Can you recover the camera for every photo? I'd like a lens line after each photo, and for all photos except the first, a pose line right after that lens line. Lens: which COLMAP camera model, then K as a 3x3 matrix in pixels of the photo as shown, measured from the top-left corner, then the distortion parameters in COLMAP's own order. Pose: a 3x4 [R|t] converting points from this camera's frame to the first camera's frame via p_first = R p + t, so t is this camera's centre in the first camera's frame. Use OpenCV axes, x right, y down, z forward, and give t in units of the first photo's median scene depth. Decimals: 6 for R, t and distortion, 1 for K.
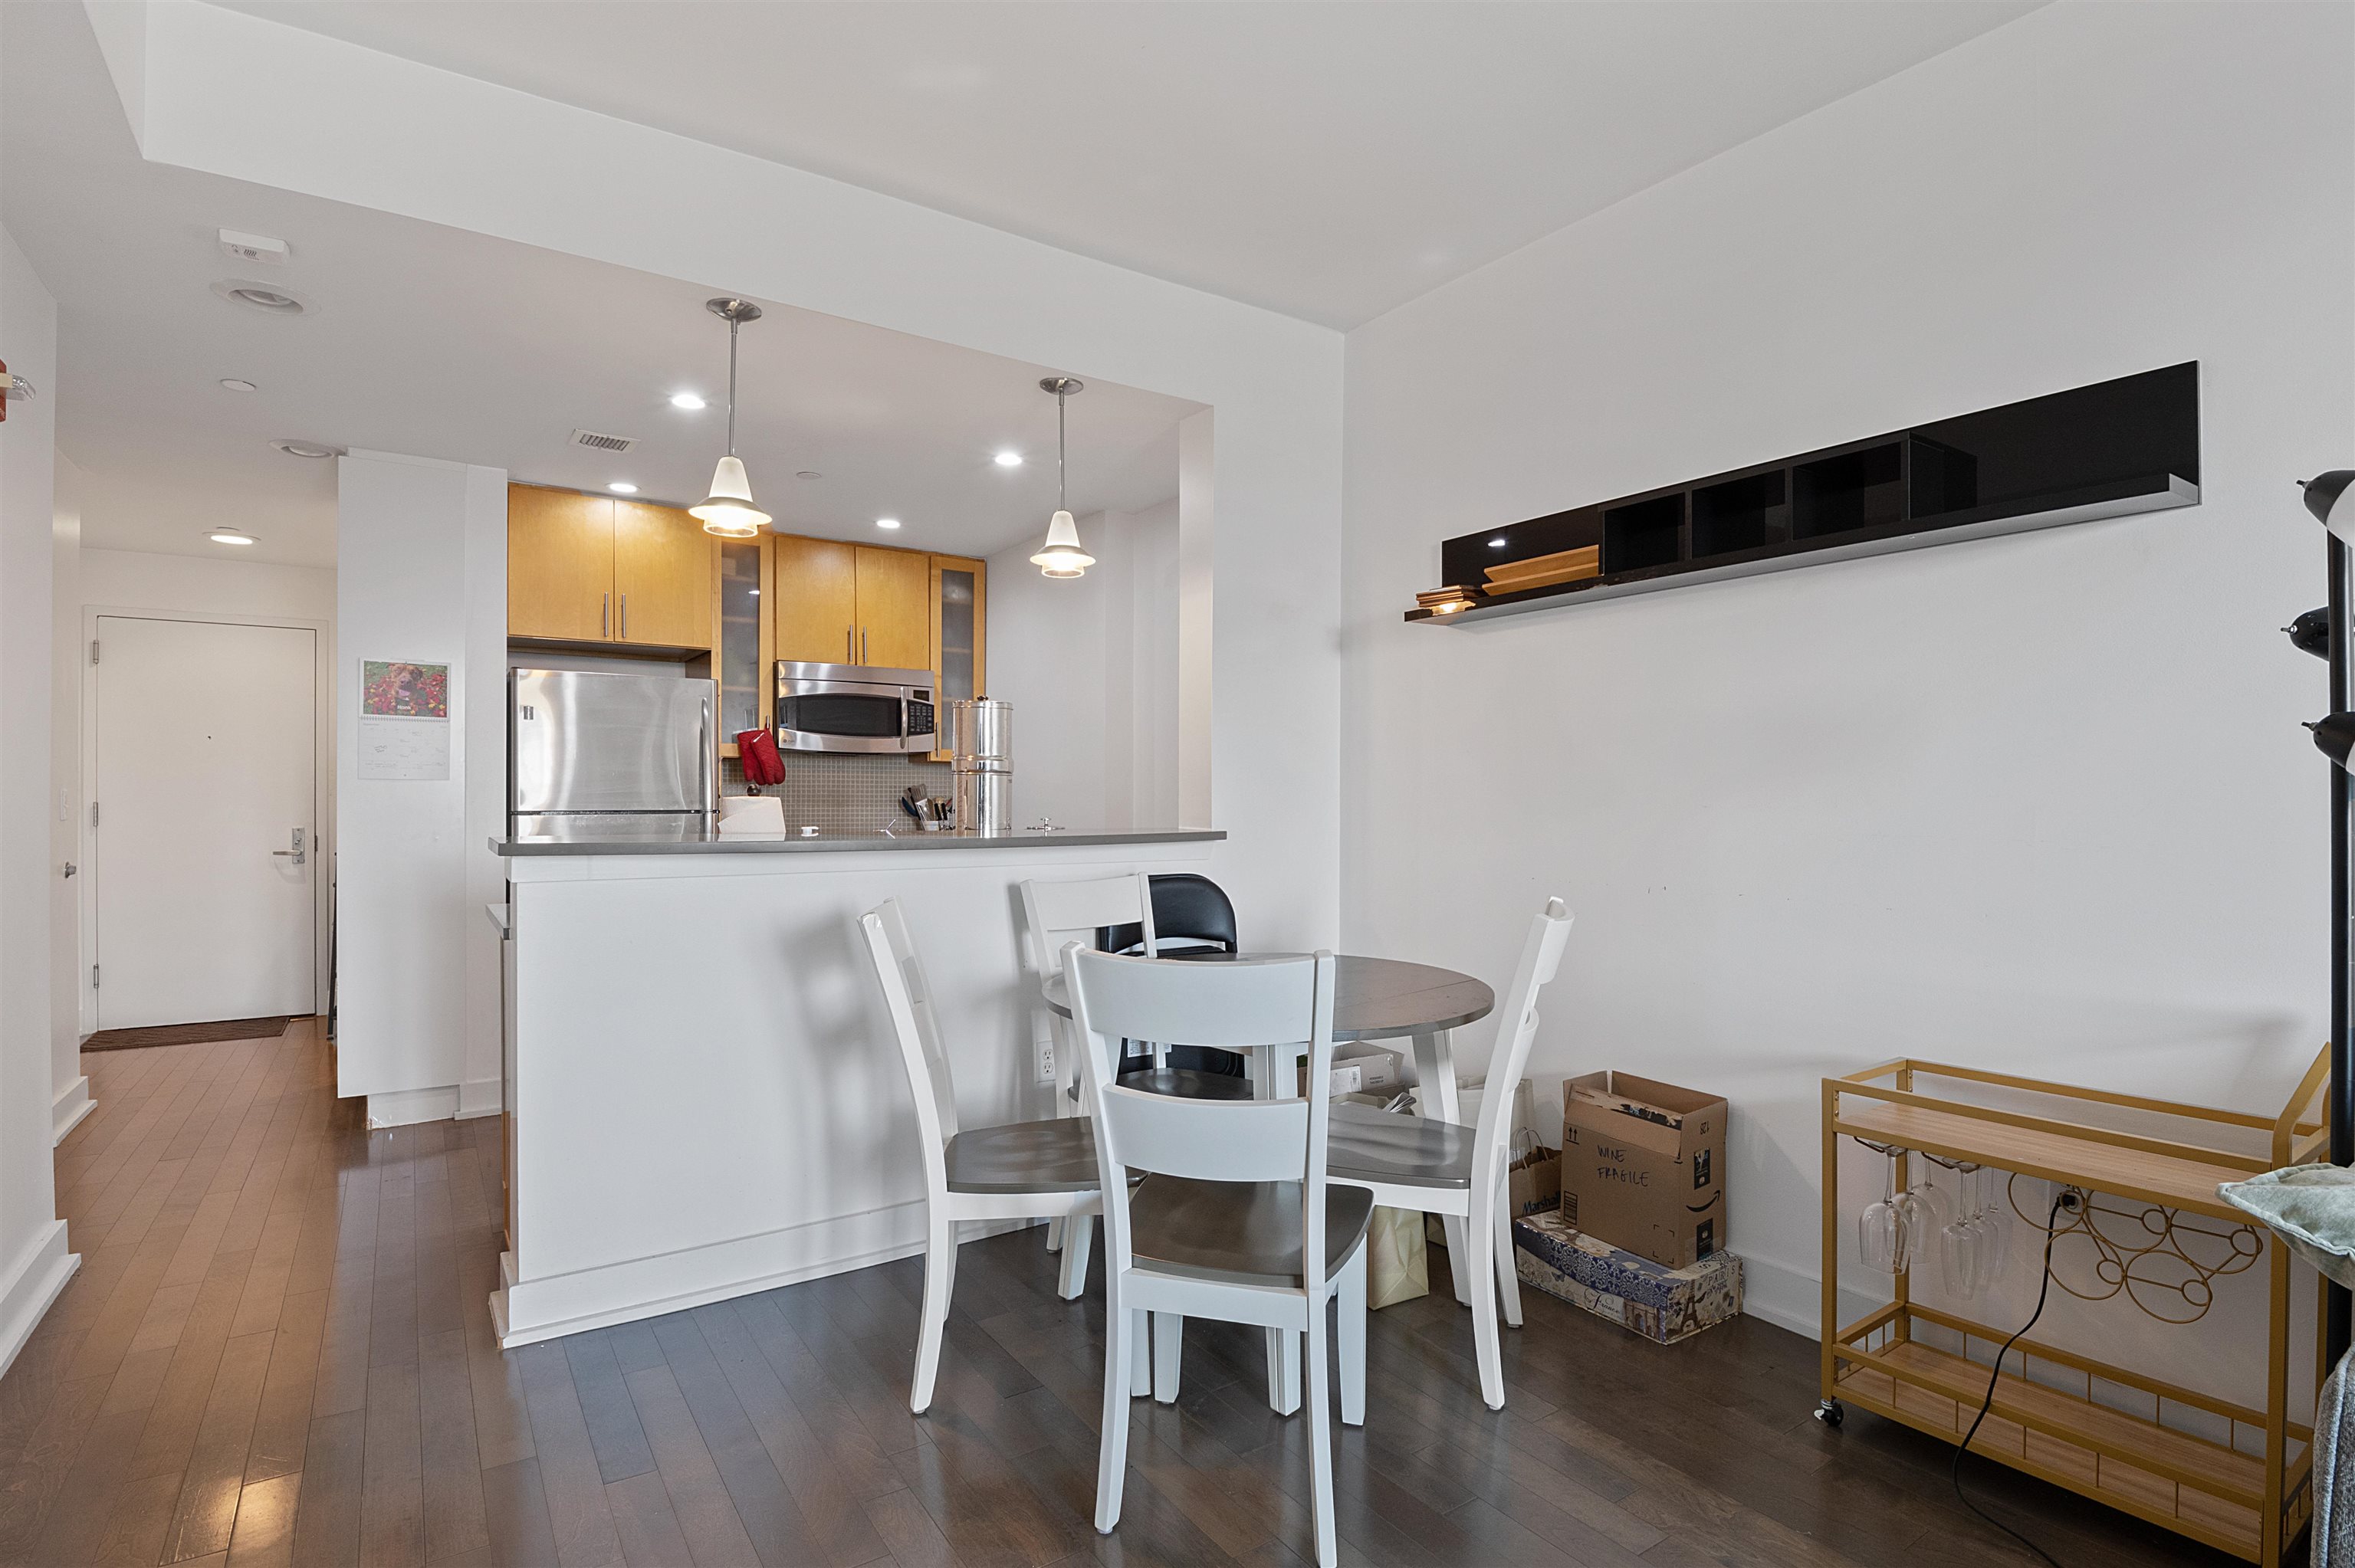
lens RADIAL K [[1125.2, 0, 1186.1], [0, 1125.2, 773.5], [0, 0, 1]] dist [0.018787, -0.027458]
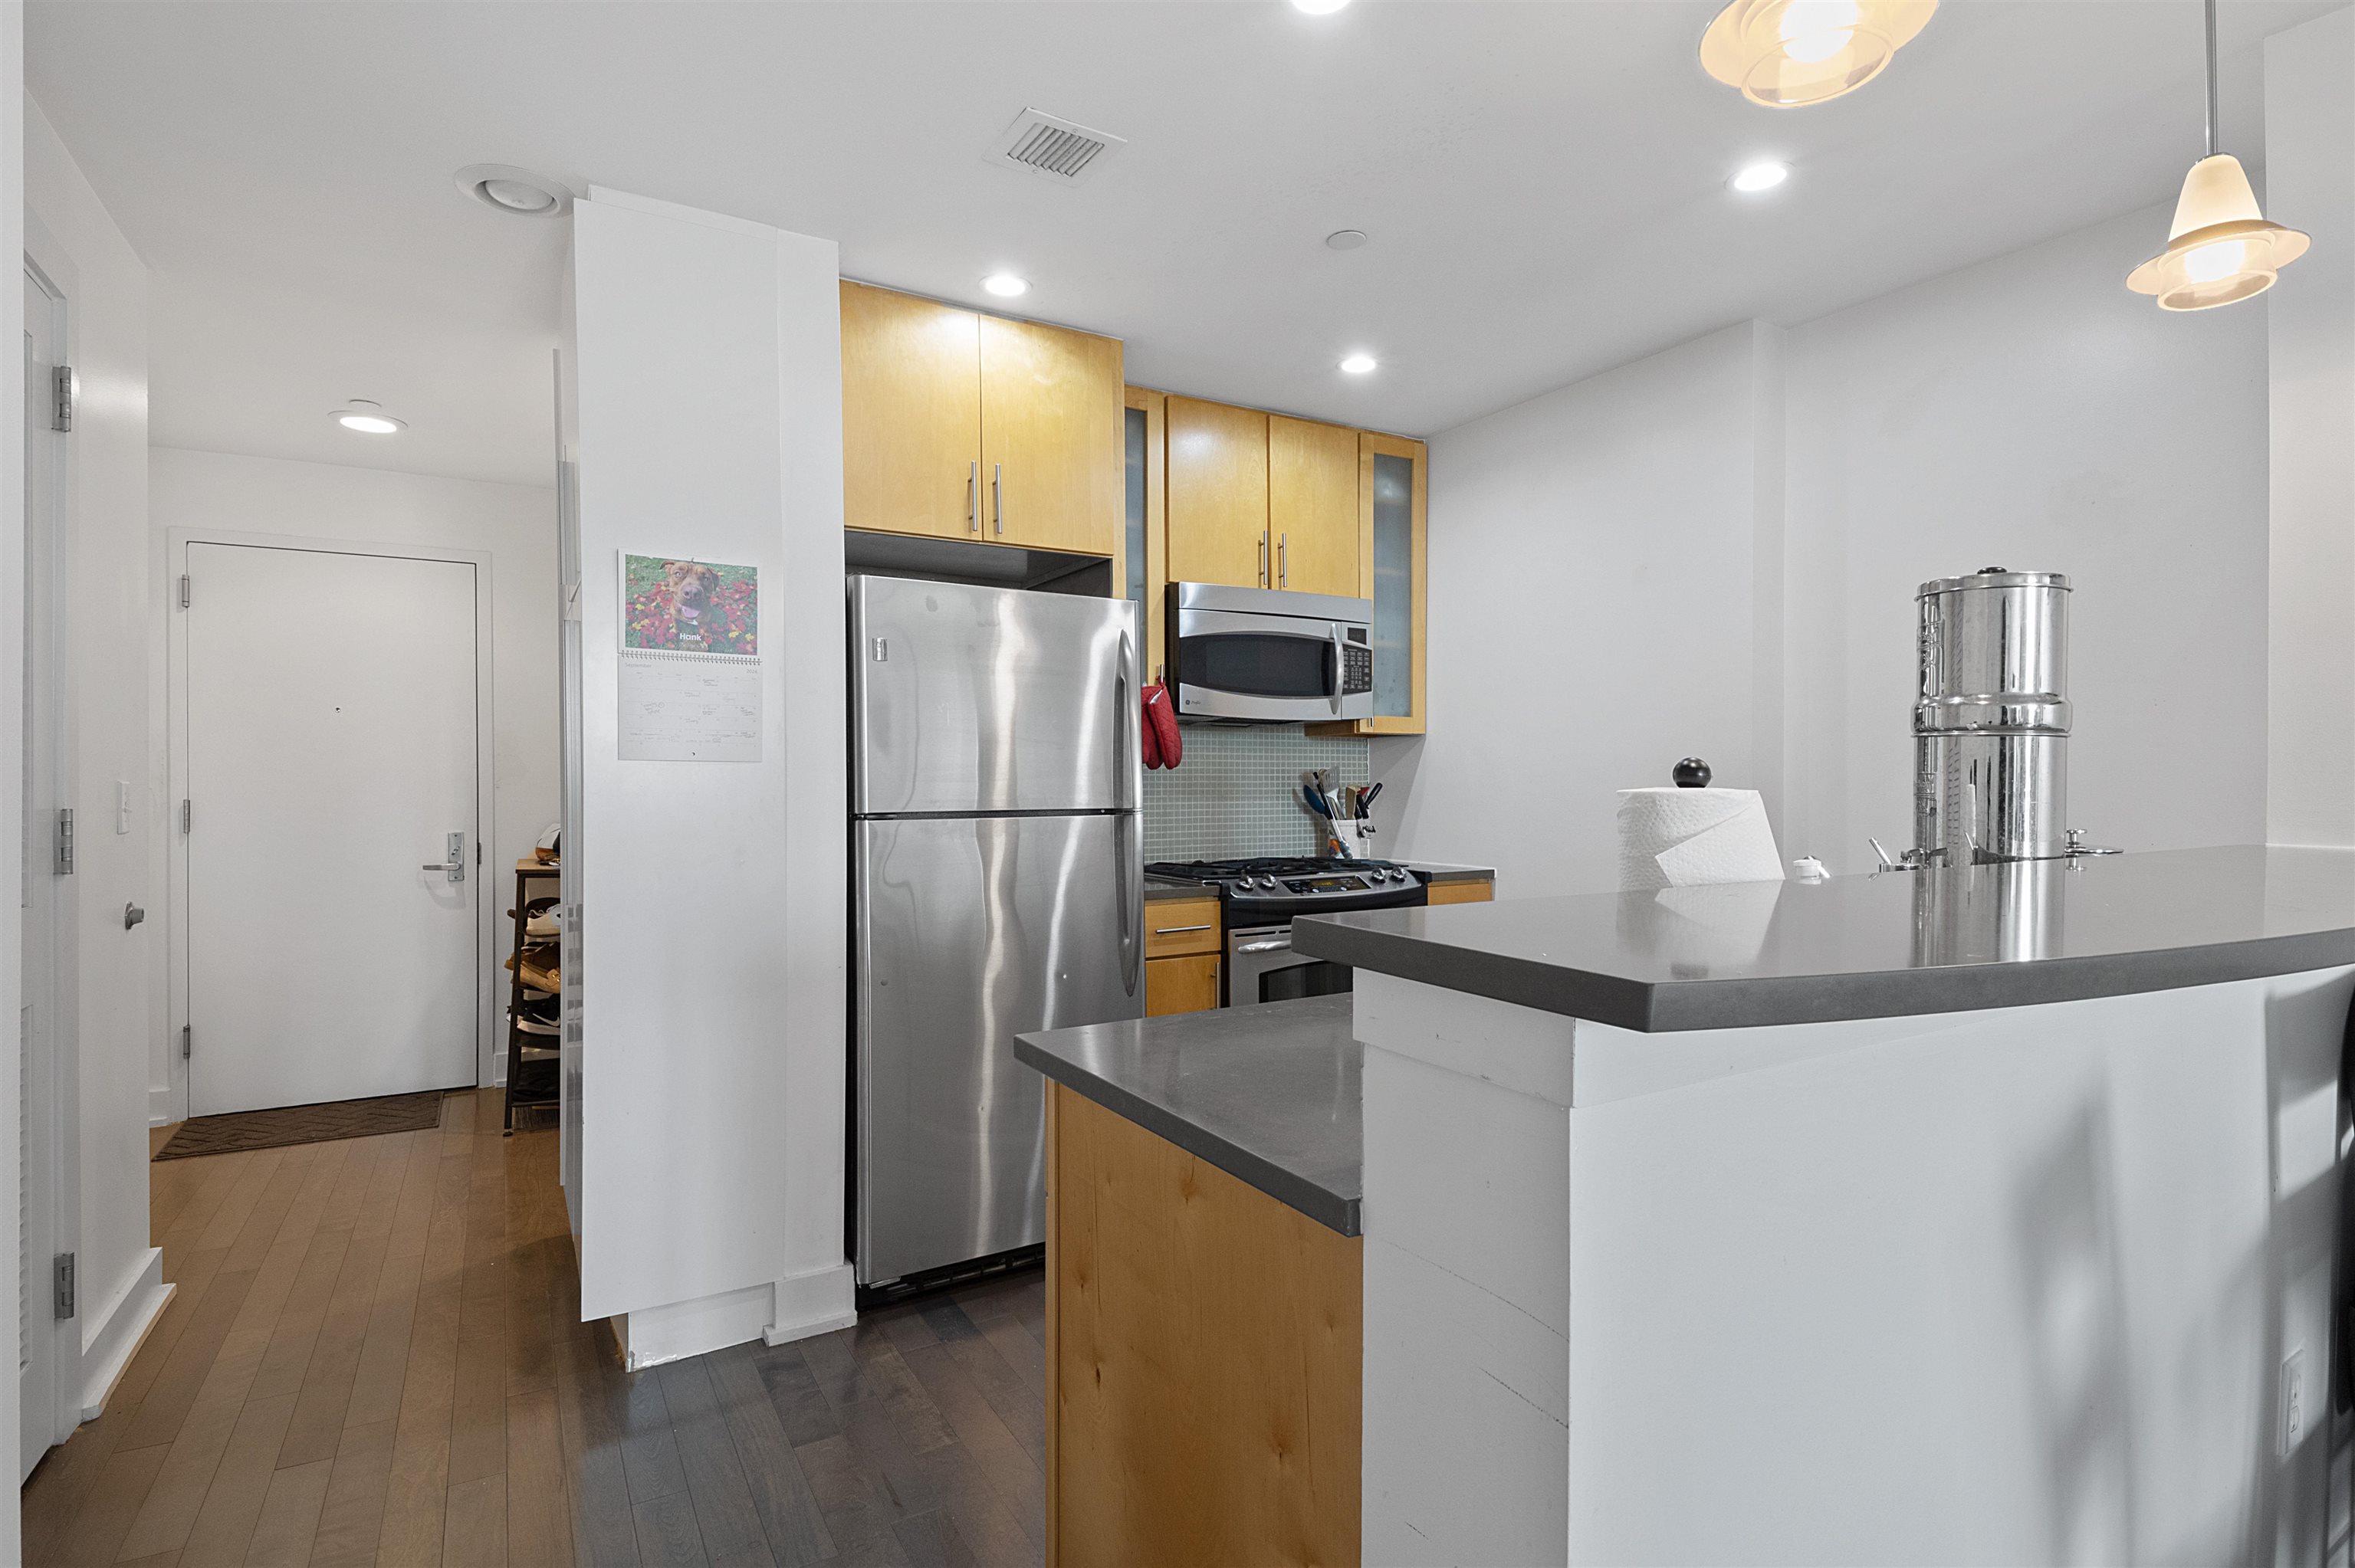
lens RADIAL K [[1207.1, 0, 1253.3], [0, 1207.1, 755.5], [0, 0, 1]] dist [0.024813, -0.034651]
pose [[0.998630, -0.005702, -0.052011, -0.264236], [0.005468, 0.999974, -0.004648, 0.005513], [0.052036, 0.004357, 0.998636, 0.277334]]
